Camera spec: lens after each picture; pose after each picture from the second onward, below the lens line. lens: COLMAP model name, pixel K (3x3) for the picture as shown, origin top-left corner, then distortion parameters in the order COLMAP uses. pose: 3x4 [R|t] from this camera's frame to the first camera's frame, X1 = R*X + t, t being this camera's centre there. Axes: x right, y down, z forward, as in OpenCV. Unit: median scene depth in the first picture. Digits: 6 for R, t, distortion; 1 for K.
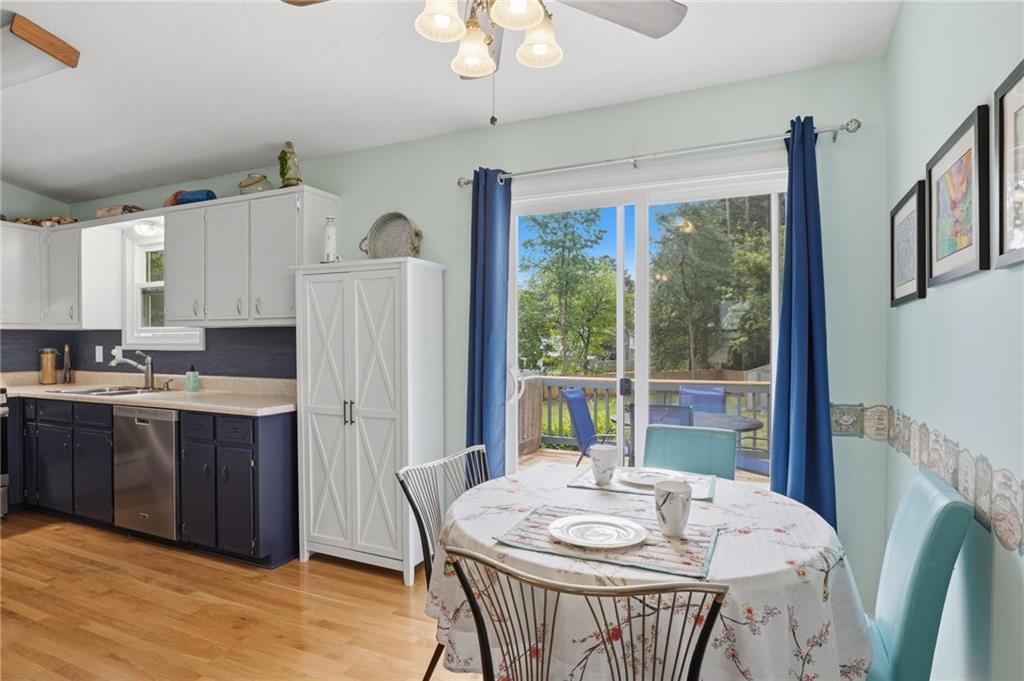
lens RADIAL K [[523.4, 0, 522.6], [0, 523.4, 338.6], [0, 0, 1]] dist [-0.031163, 0.010015]
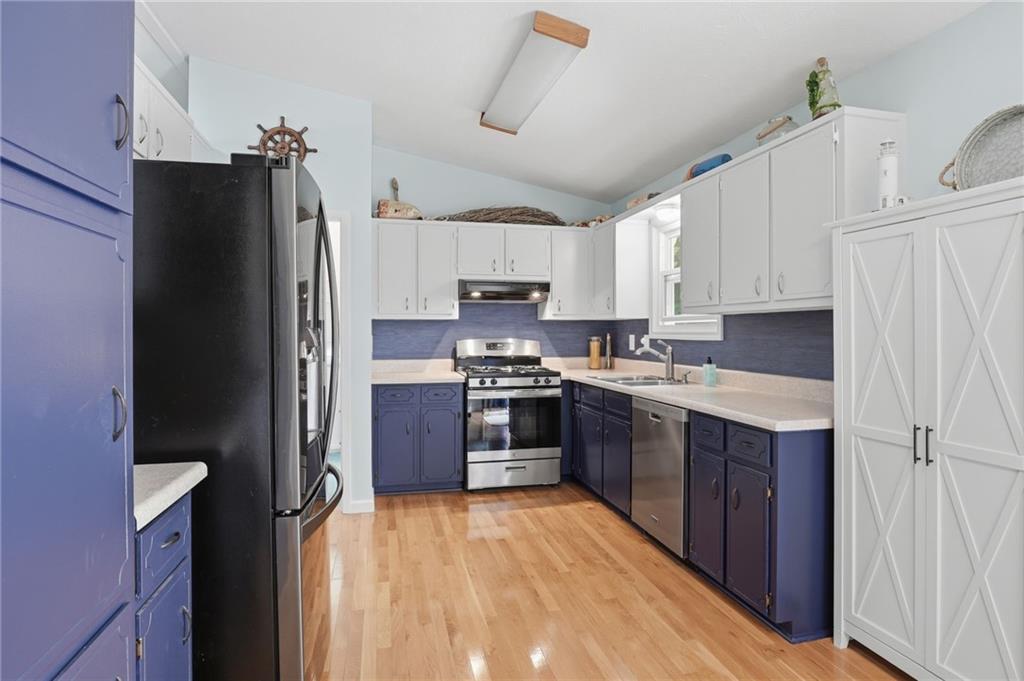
lens RADIAL K [[523.4, 0, 522.6], [0, 523.4, 338.6], [0, 0, 1]] dist [-0.031163, 0.010015]
pose [[0.579405, 0.010793, -0.814969, -0.102134], [0.006440, 0.999820, 0.017820, 0.002075], [0.815015, -0.015574, 0.579231, 0.239323]]
